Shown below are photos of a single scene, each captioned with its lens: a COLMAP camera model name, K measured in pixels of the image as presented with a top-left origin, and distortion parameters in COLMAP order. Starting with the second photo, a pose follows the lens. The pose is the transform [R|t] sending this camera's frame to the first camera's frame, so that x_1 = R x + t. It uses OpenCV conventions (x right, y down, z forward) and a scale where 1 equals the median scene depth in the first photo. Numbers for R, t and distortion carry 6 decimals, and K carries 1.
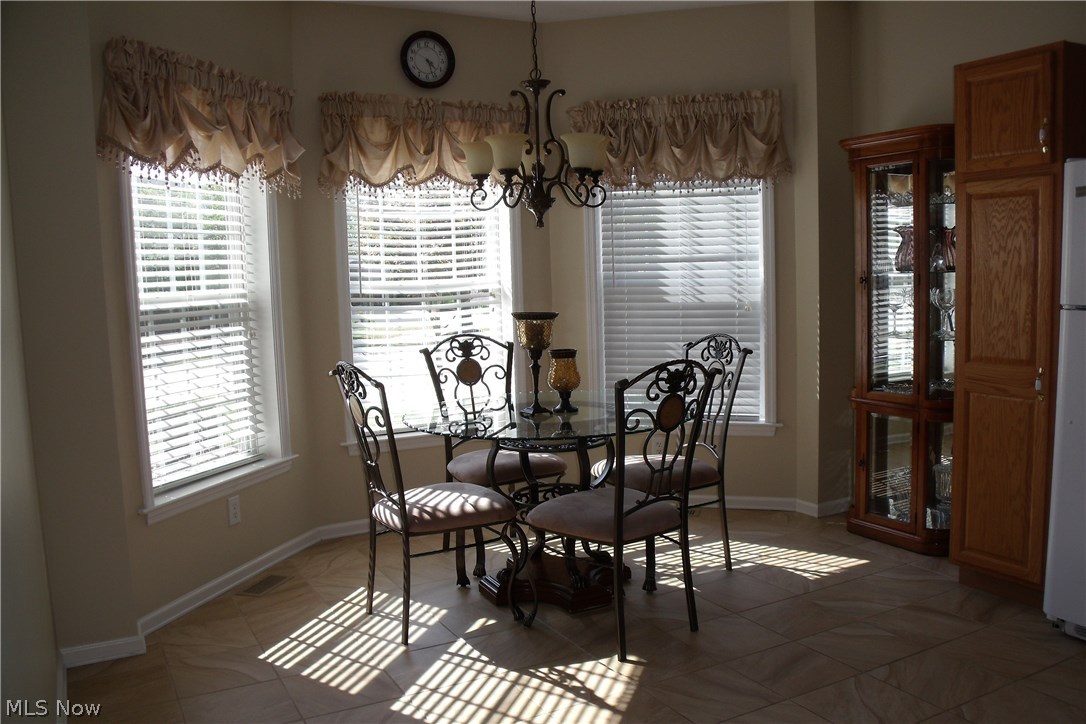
lens RADIAL K [[911.4, 0, 539.2], [0, 911.4, 362.6], [0, 0, 1]] dist [-0.117447, 0.044013]
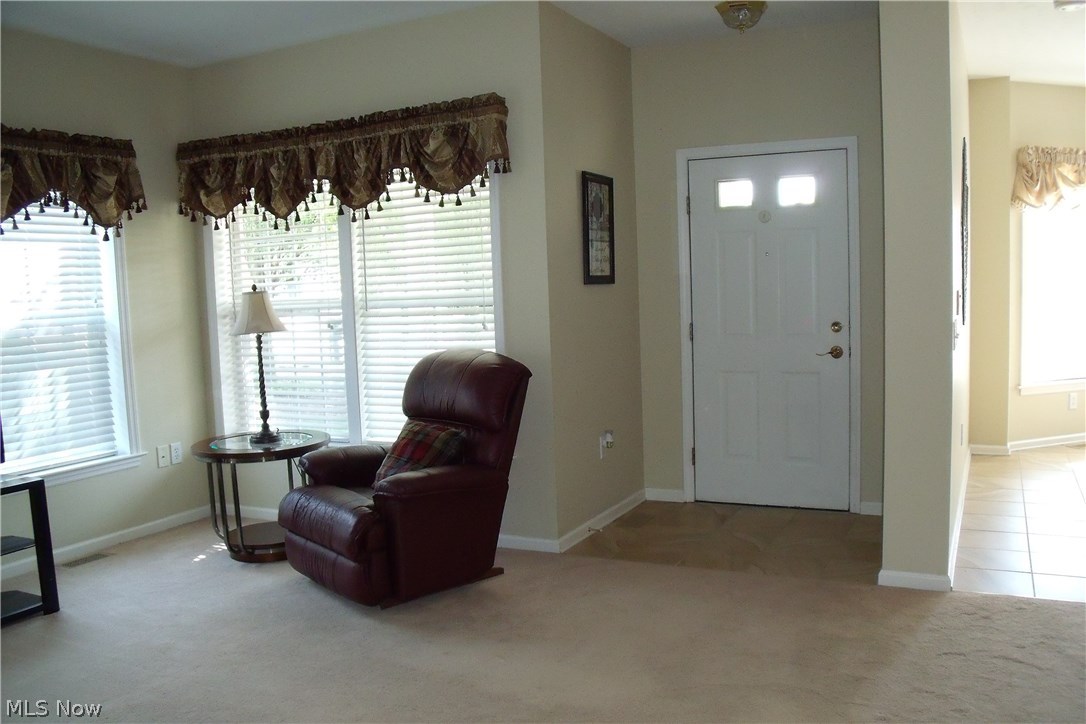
lens RADIAL K [[911.4, 0, 542.2], [0, 911.4, 364.5], [0, 0, 1]] dist [-0.117447, 0.044013]
pose [[0.572004, 0.089771, -0.815323, 0.534098], [-0.078132, 0.995436, 0.054788, 0.096124], [0.816521, 0.032364, 0.576408, -0.975583]]
